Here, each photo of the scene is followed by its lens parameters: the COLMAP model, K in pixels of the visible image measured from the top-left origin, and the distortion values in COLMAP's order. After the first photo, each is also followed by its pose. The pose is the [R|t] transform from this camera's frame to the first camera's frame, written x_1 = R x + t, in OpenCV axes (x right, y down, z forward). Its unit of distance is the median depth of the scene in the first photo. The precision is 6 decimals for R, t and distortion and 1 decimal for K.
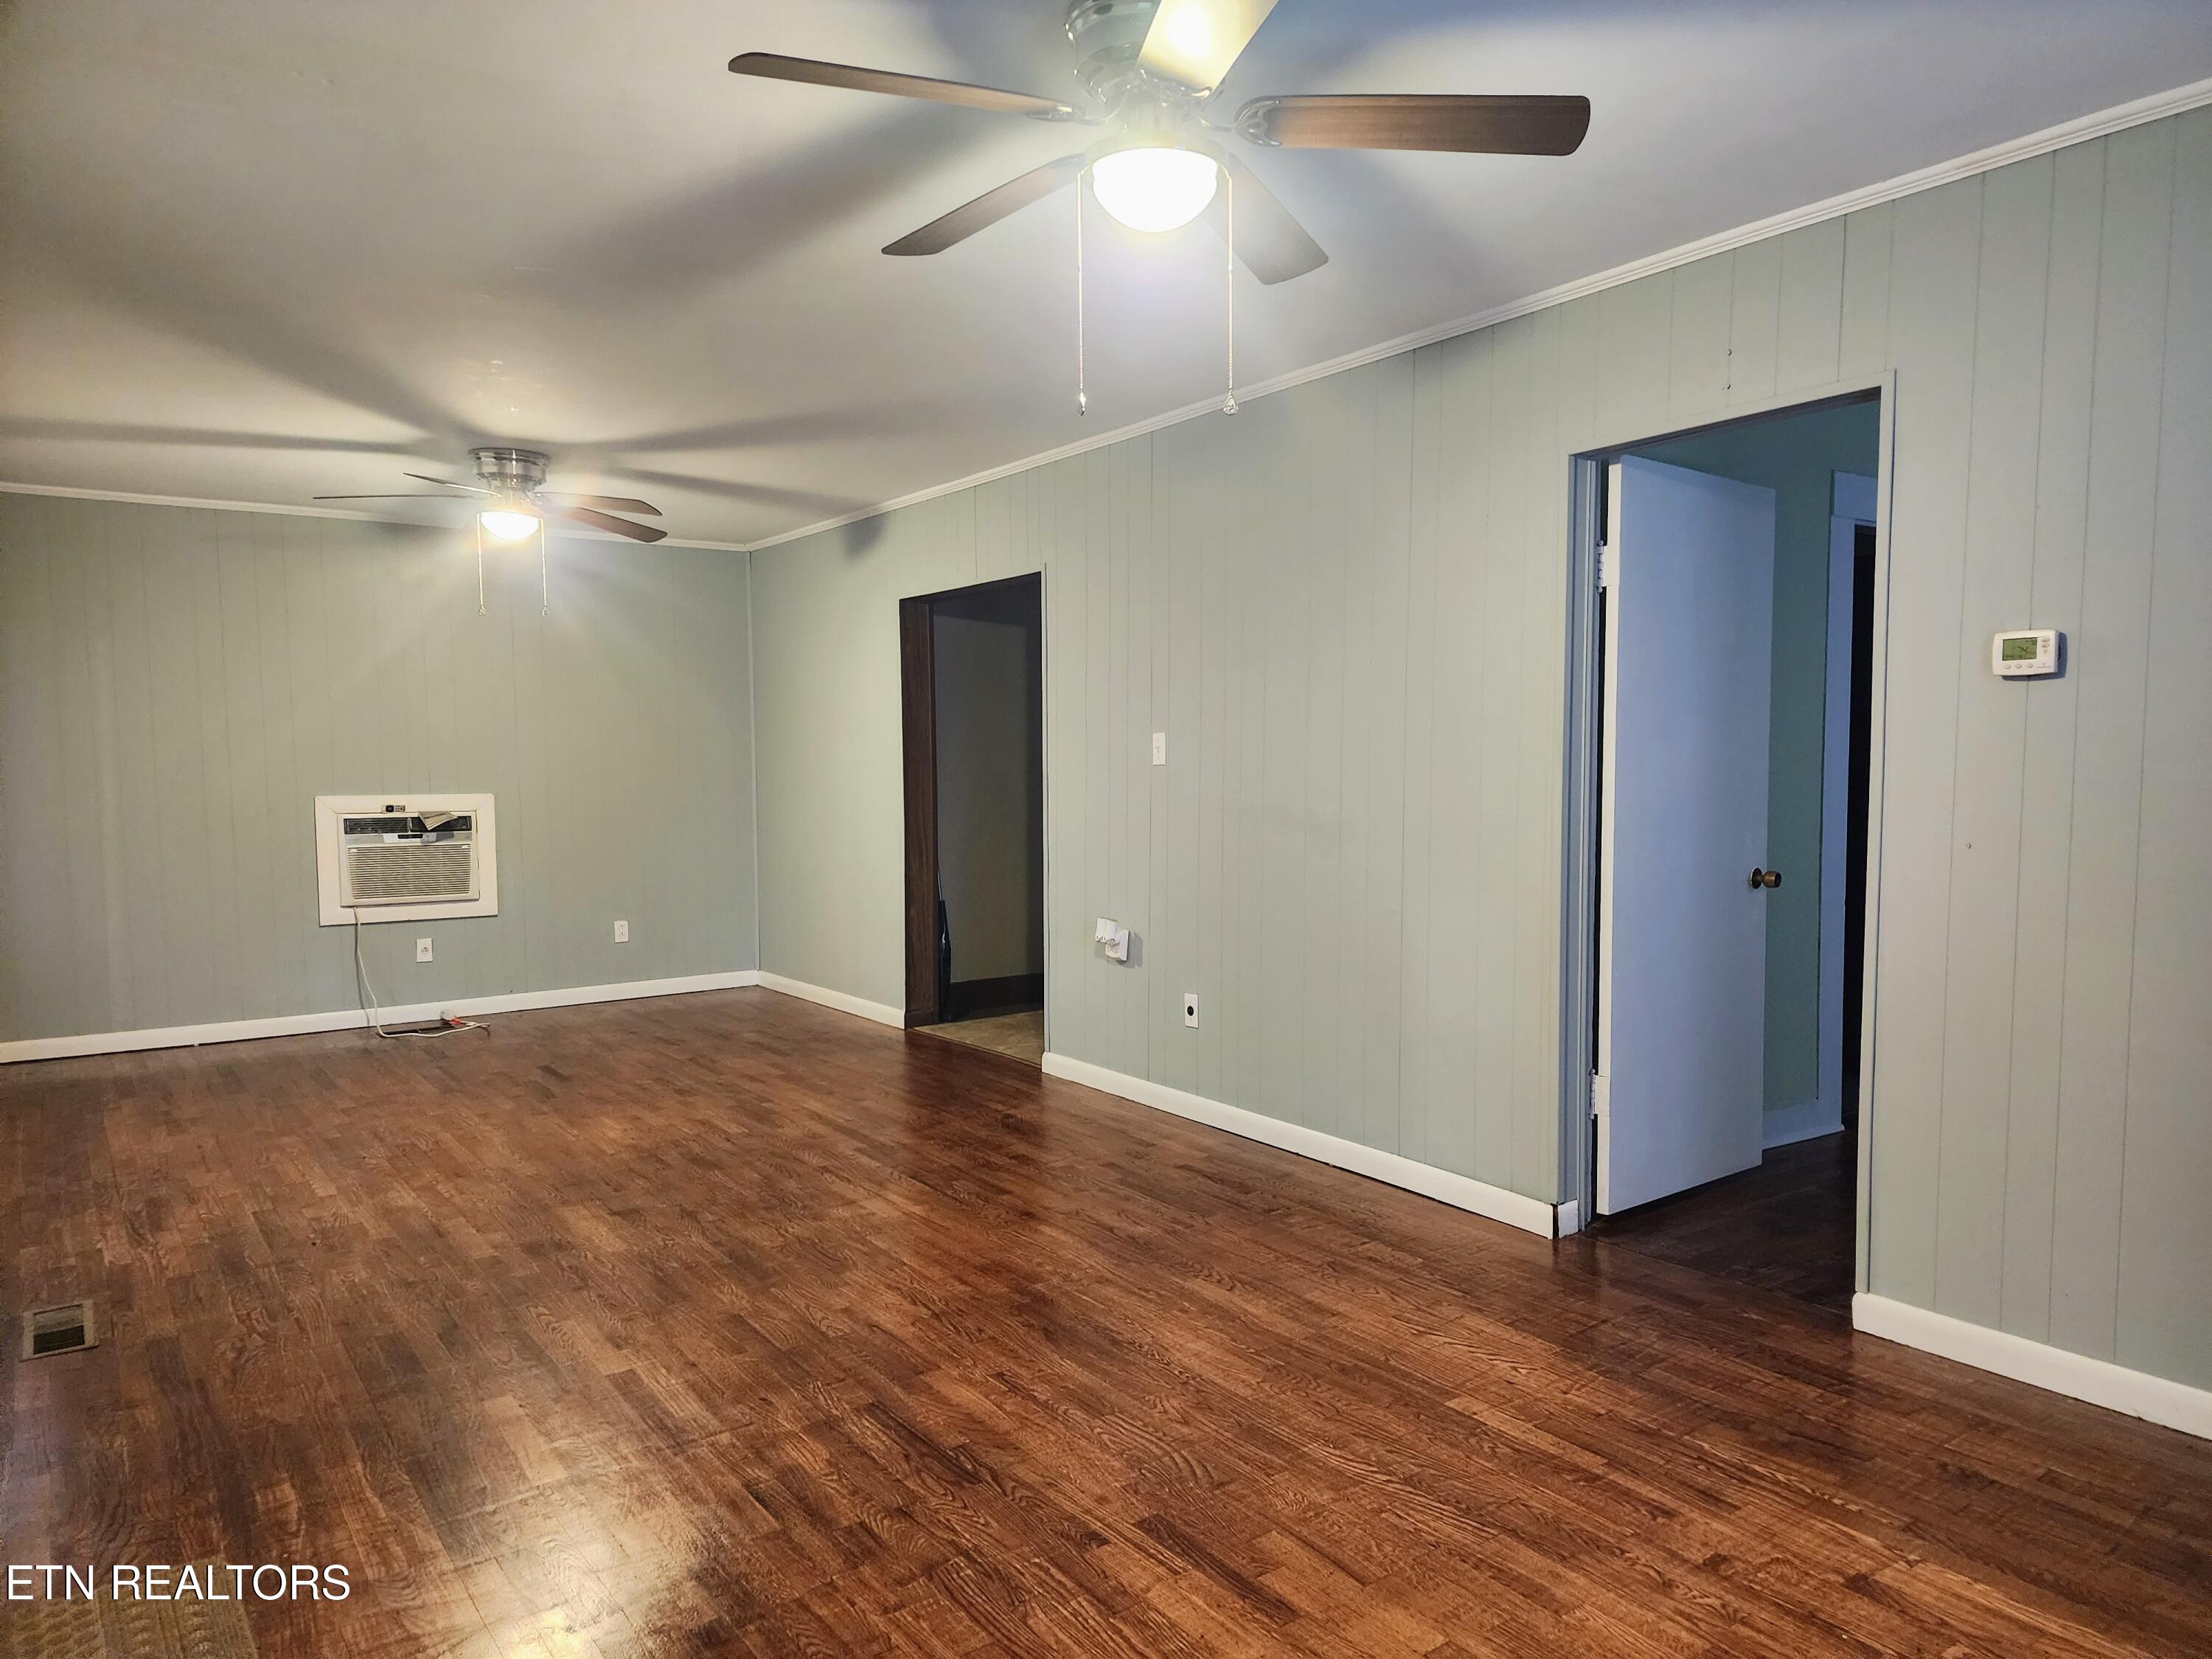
lens RADIAL K [[1473.8, 0, 1108.0], [0, 1473.8, 835.2], [0, 0, 1]] dist [0.060205, -0.030232]
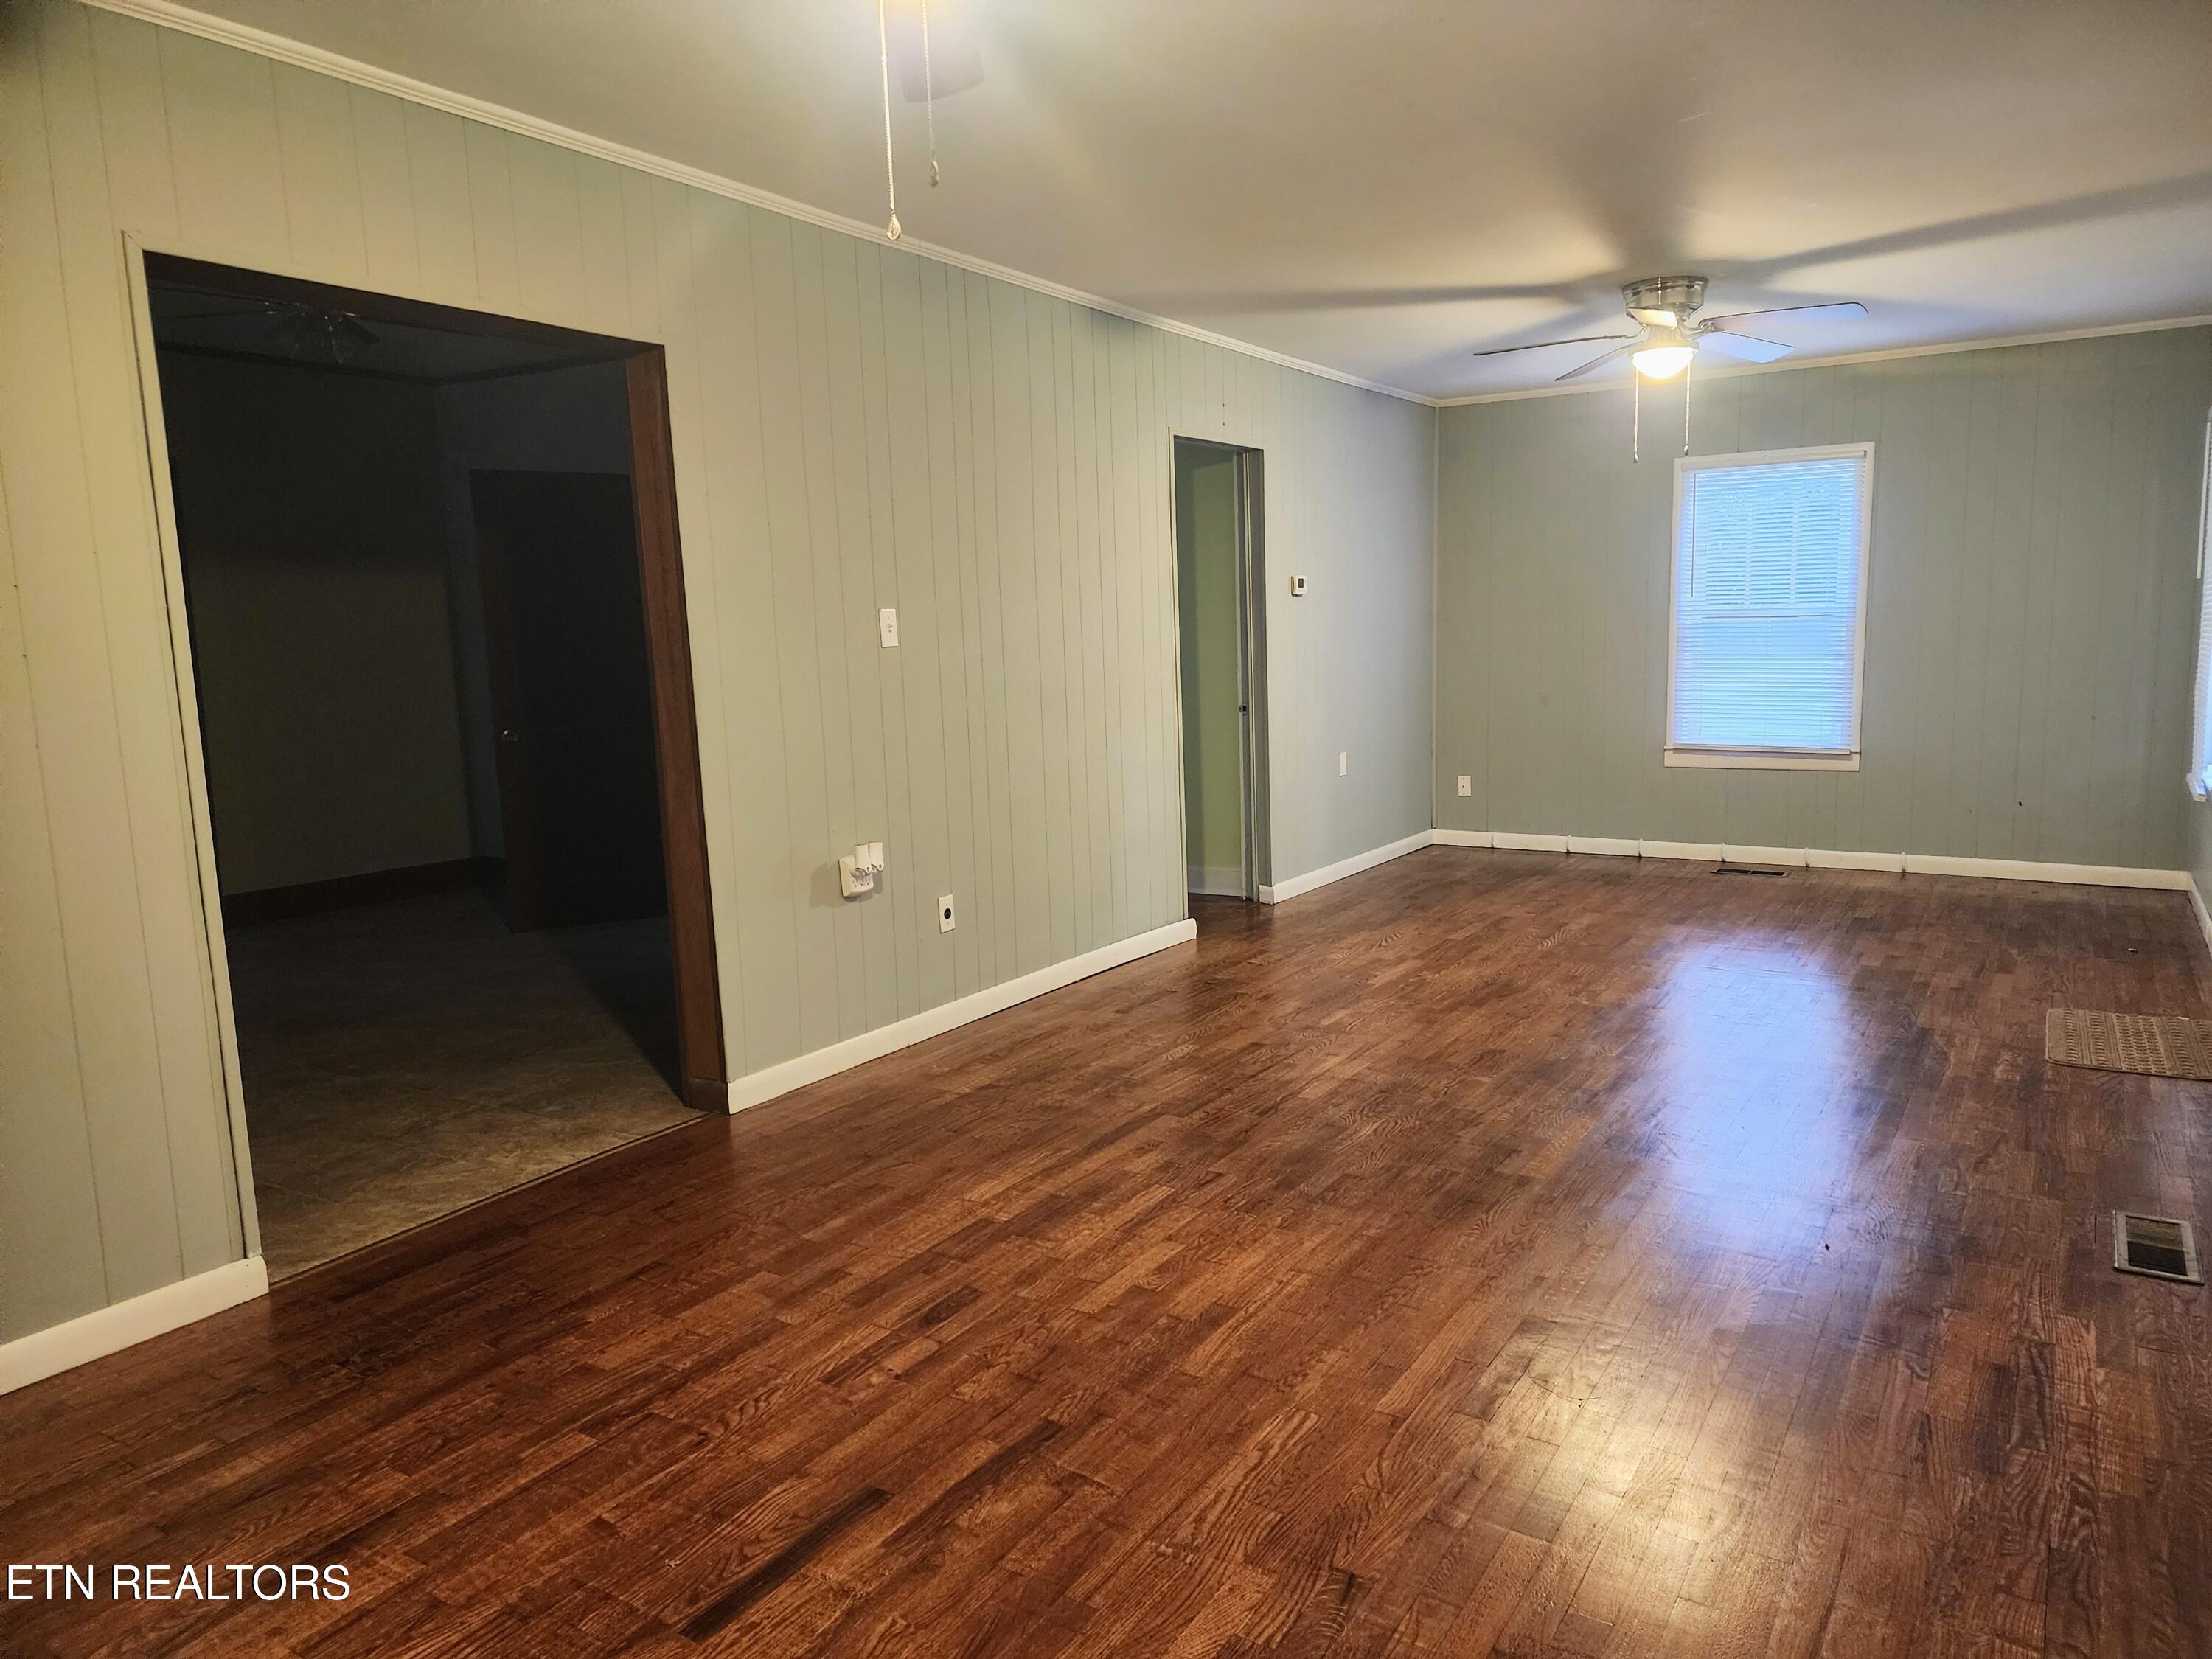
lens RADIAL K [[1473.8, 0, 1145.7], [0, 1473.8, 799.9], [0, 0, 1]] dist [0.060205, -0.030232]
pose [[-0.381320, -0.088206, 0.920226, -0.885297], [0.083216, 0.988121, 0.129196, -0.063123], [-0.920690, 0.125842, -0.369450, 1.292232]]
